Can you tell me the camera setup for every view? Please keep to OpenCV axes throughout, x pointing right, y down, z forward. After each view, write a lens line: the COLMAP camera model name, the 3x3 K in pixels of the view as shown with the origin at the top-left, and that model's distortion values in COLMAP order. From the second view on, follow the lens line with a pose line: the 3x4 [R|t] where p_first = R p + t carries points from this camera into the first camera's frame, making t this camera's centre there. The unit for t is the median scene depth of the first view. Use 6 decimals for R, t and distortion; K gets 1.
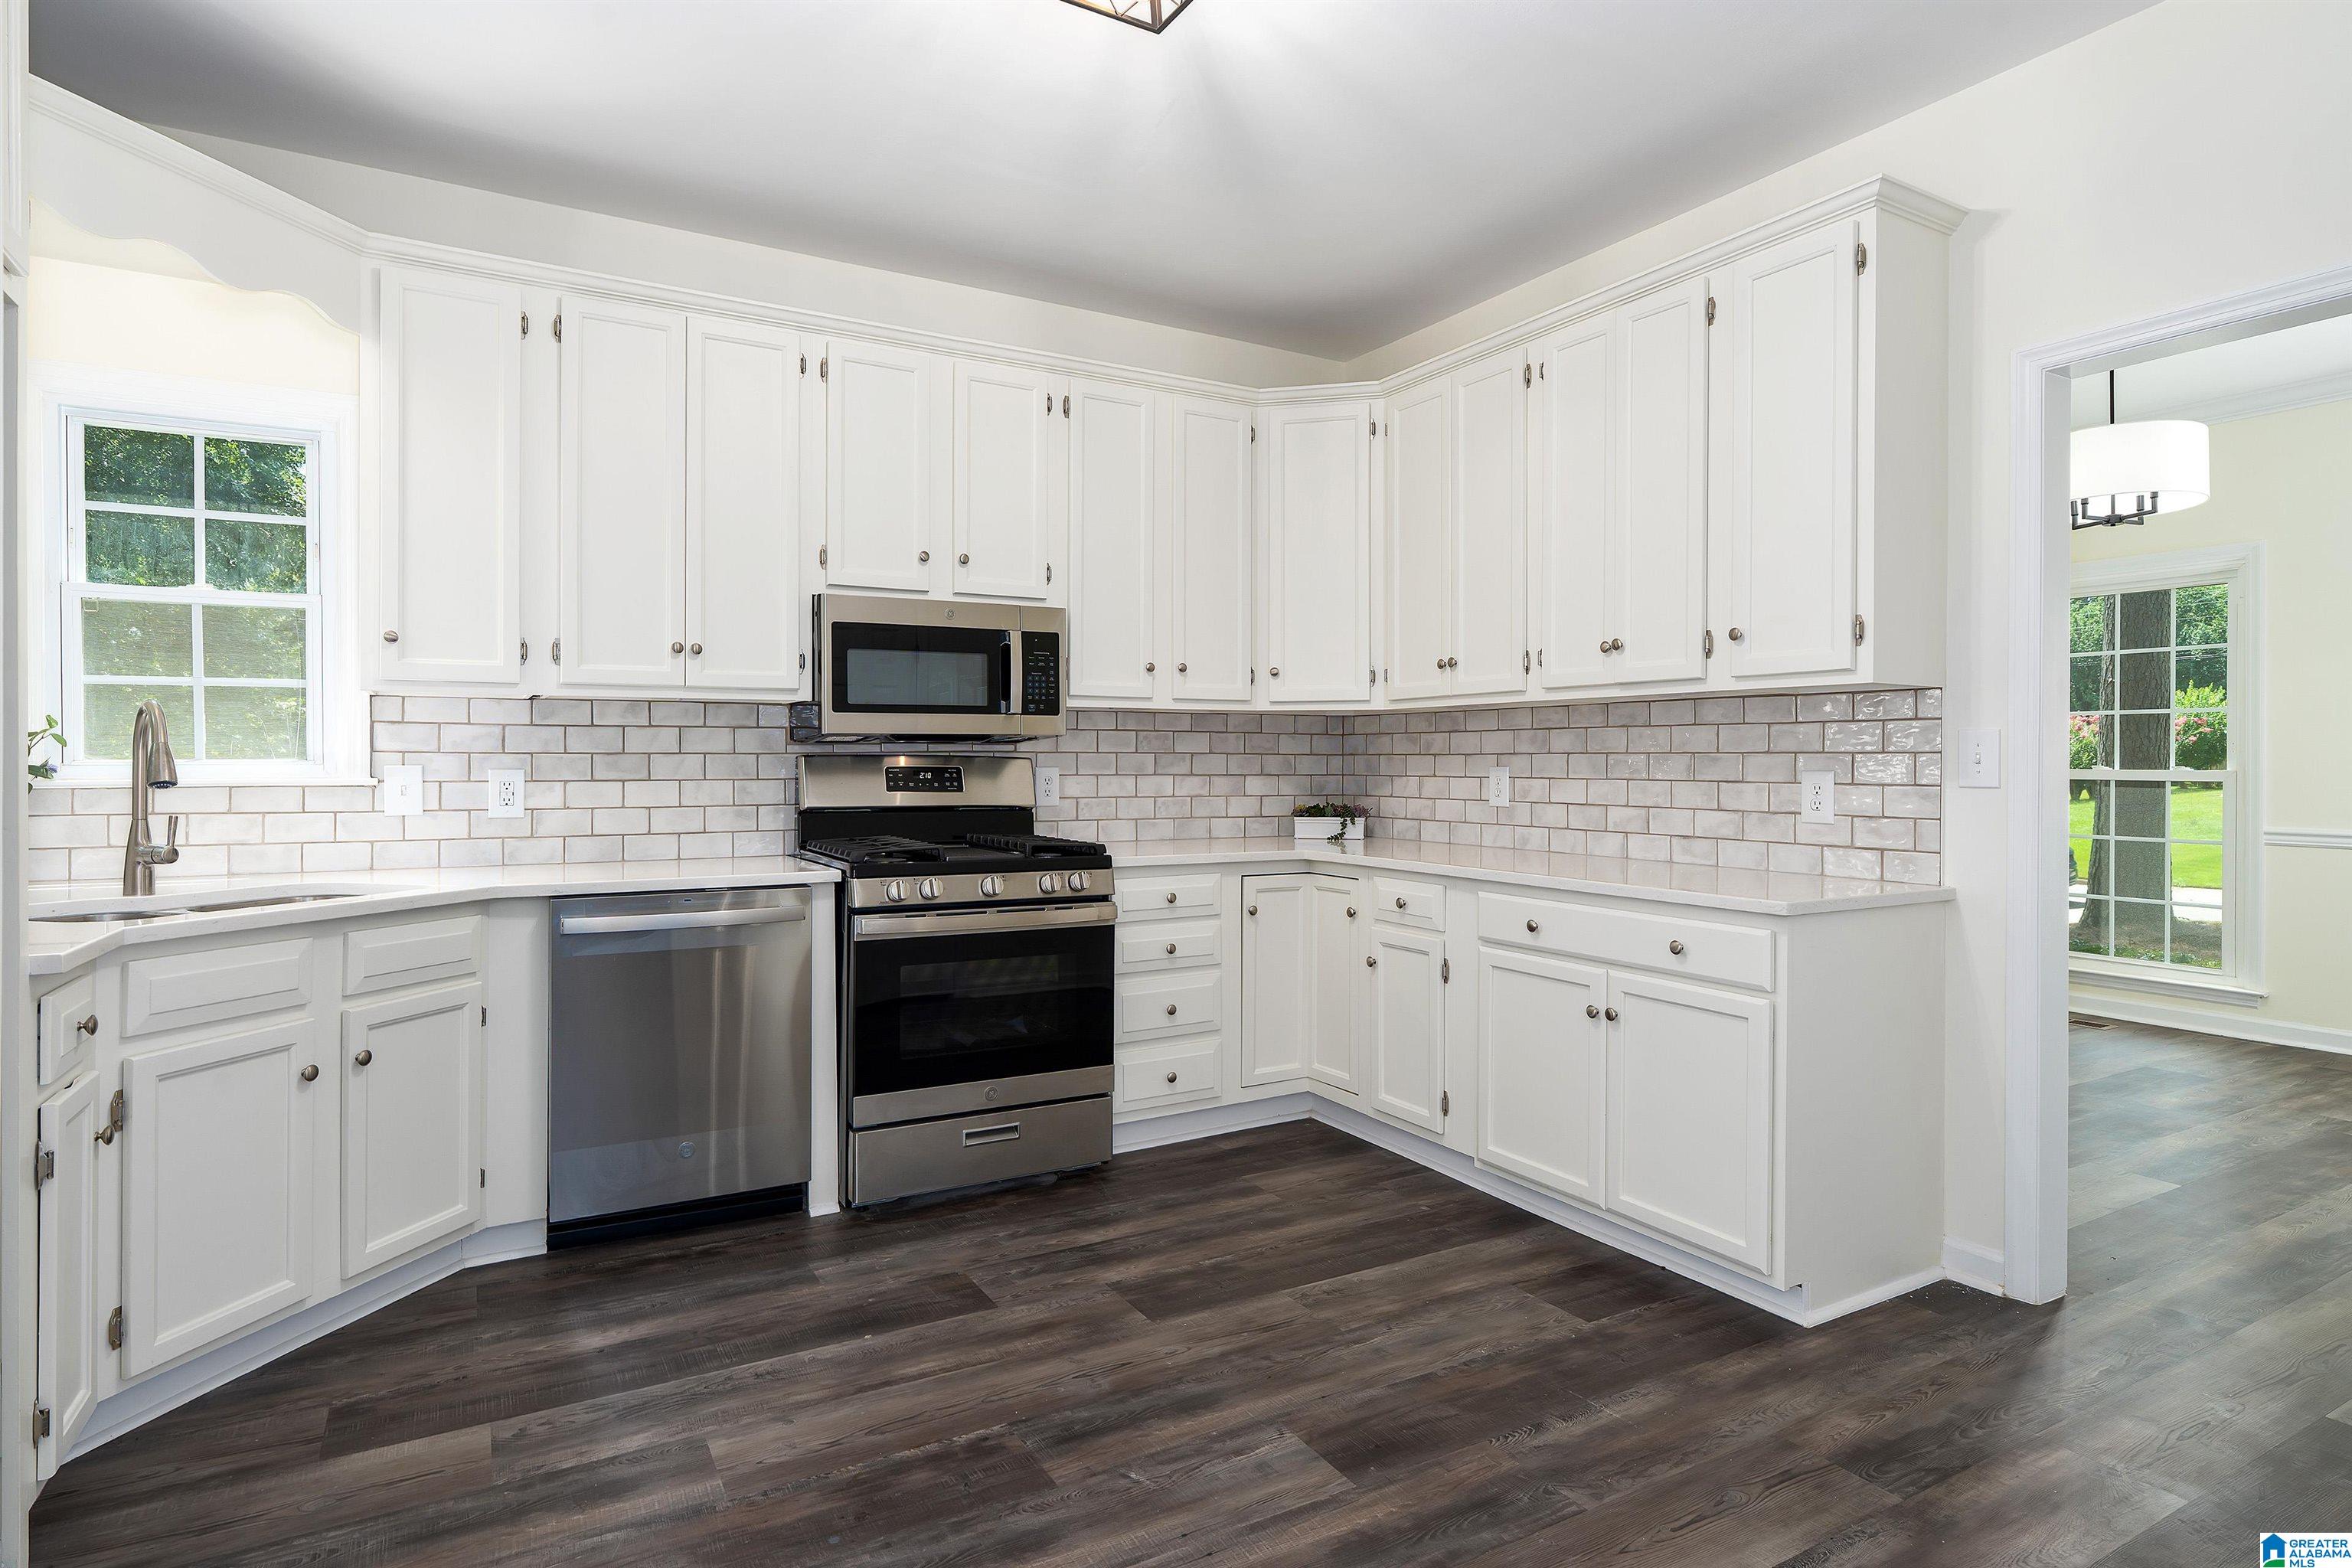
lens RADIAL K [[1259.3, 0, 1193.5], [0, 1259.3, 754.2], [0, 0, 1]] dist [-0.001990, 0.001356]
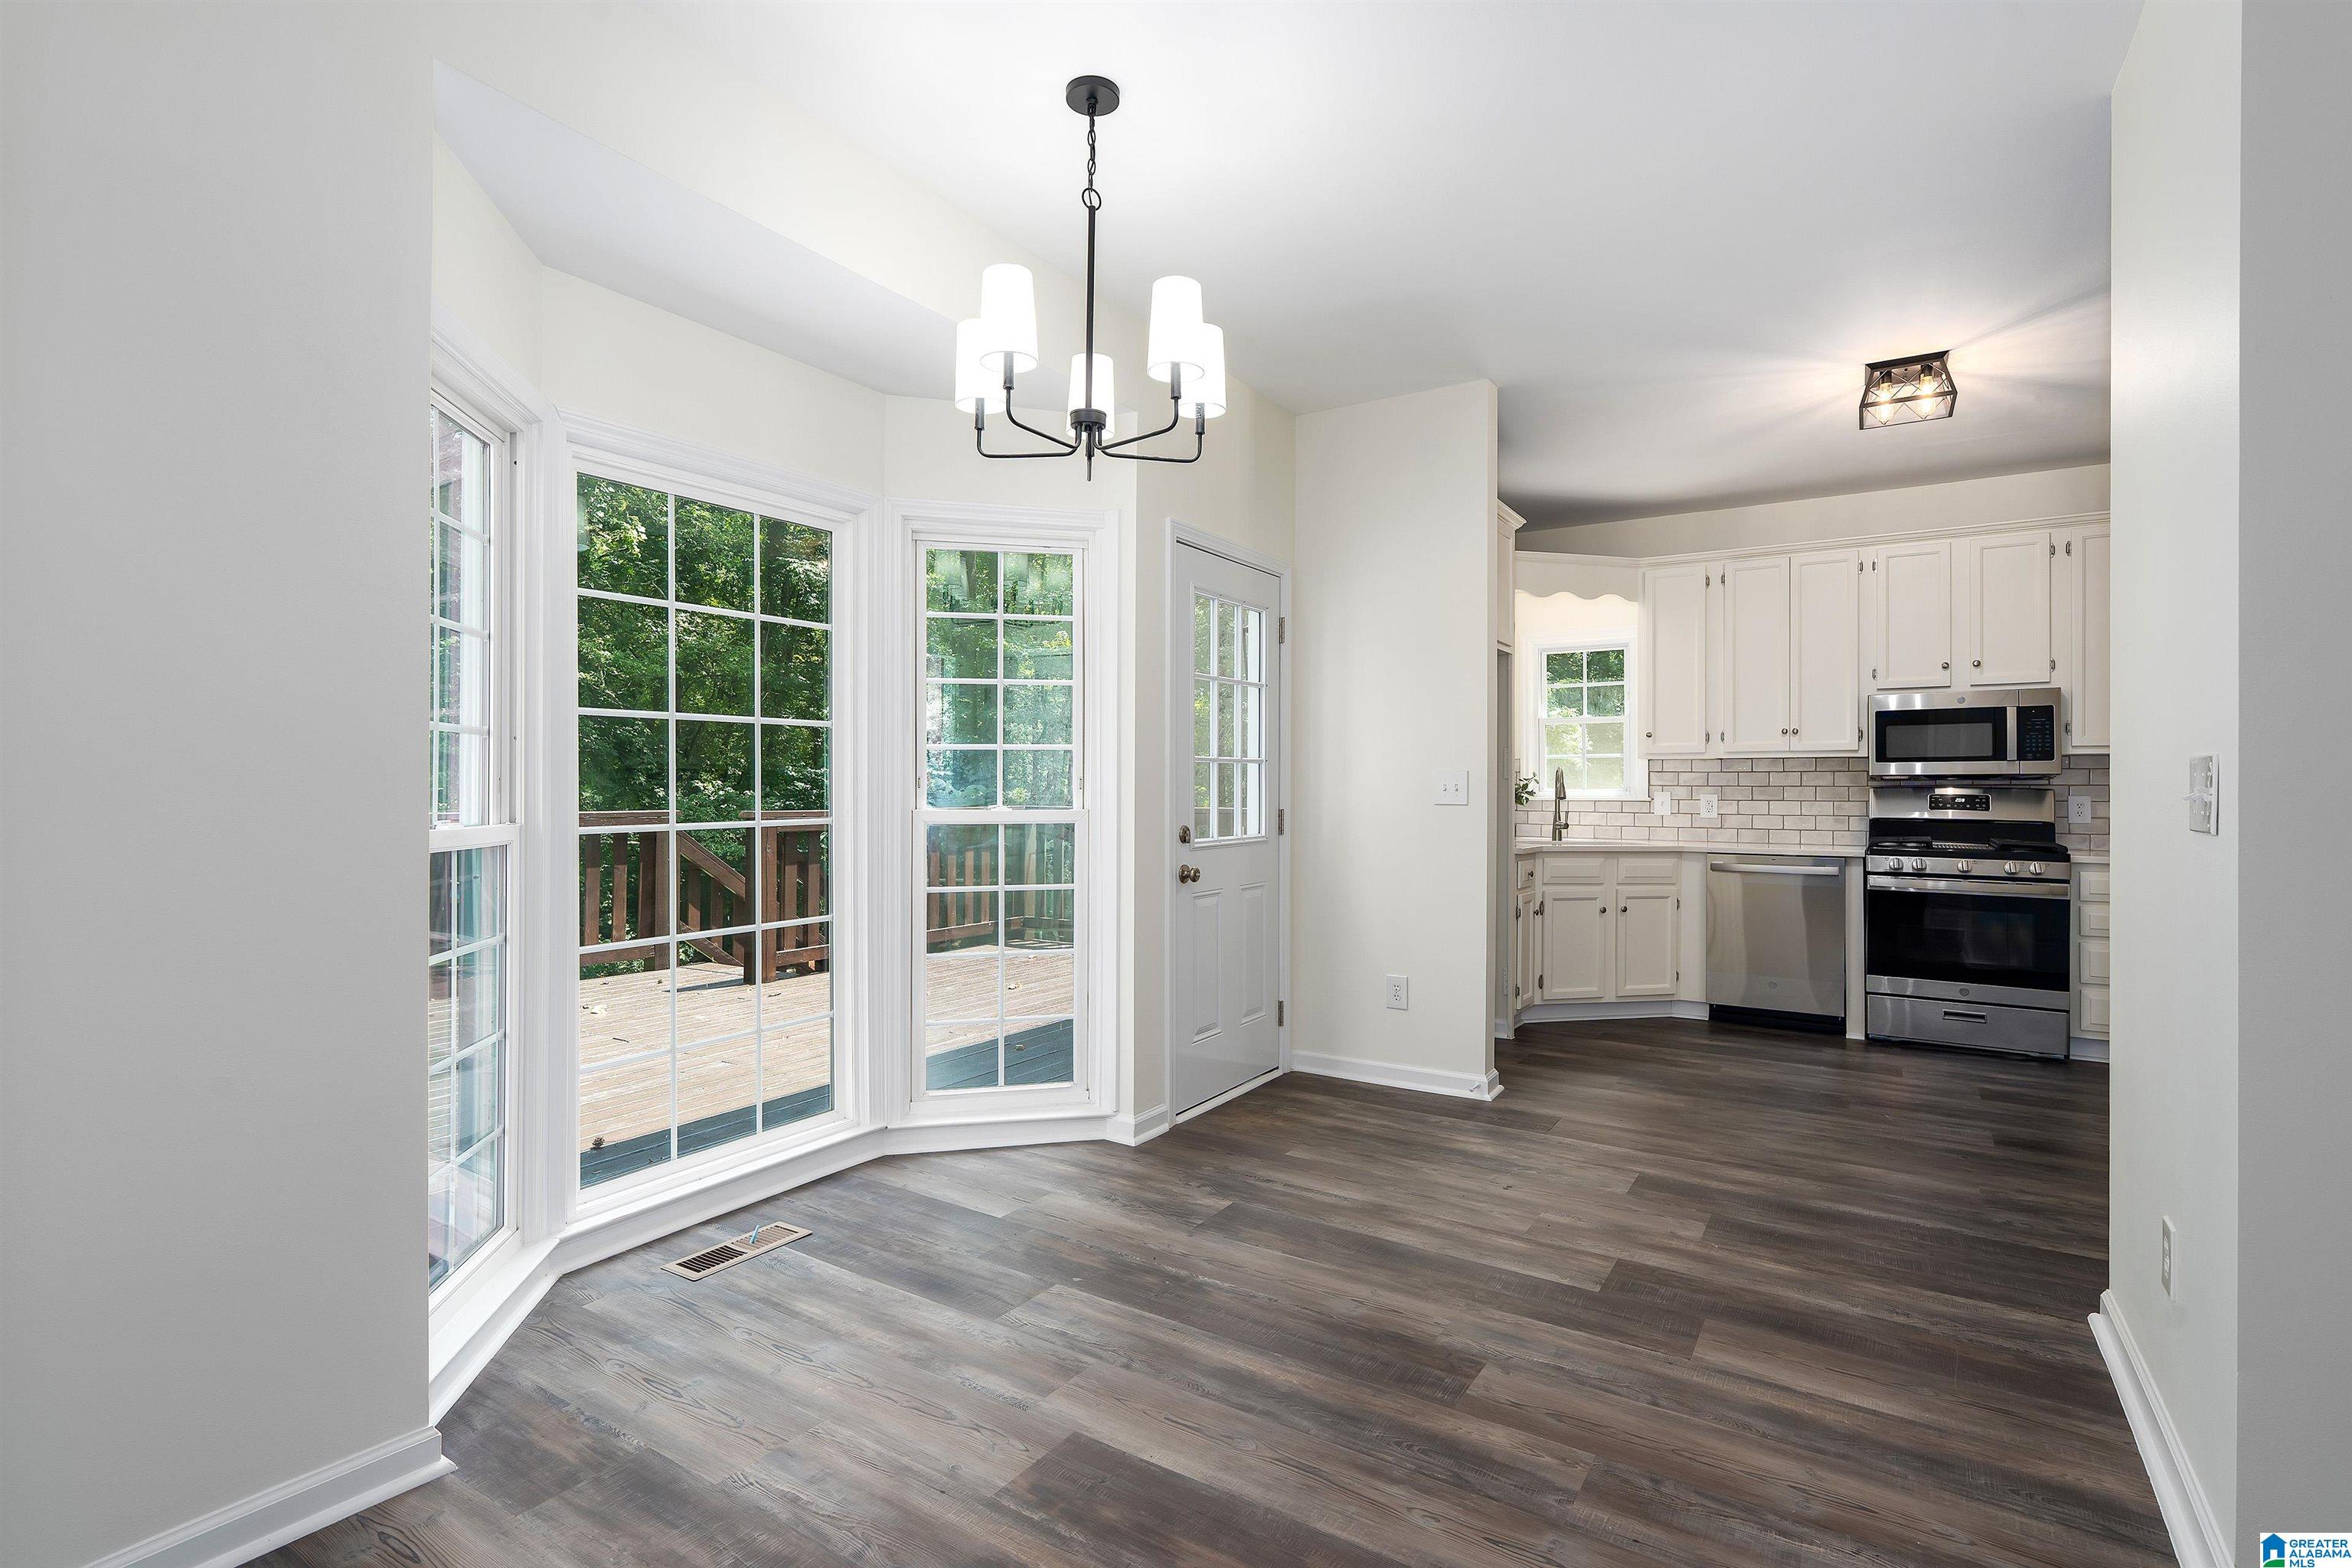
lens RADIAL K [[1121.4, 0, 1172.7], [0, 1121.4, 782.7], [0, 0, 1]] dist [-0.000413, -0.000077]
pose [[0.456948, -0.003324, -0.889487, 0.677306], [0.001150, 0.999994, -0.003147, -0.001802], [0.889493, 0.000415, 0.456949, -0.603638]]
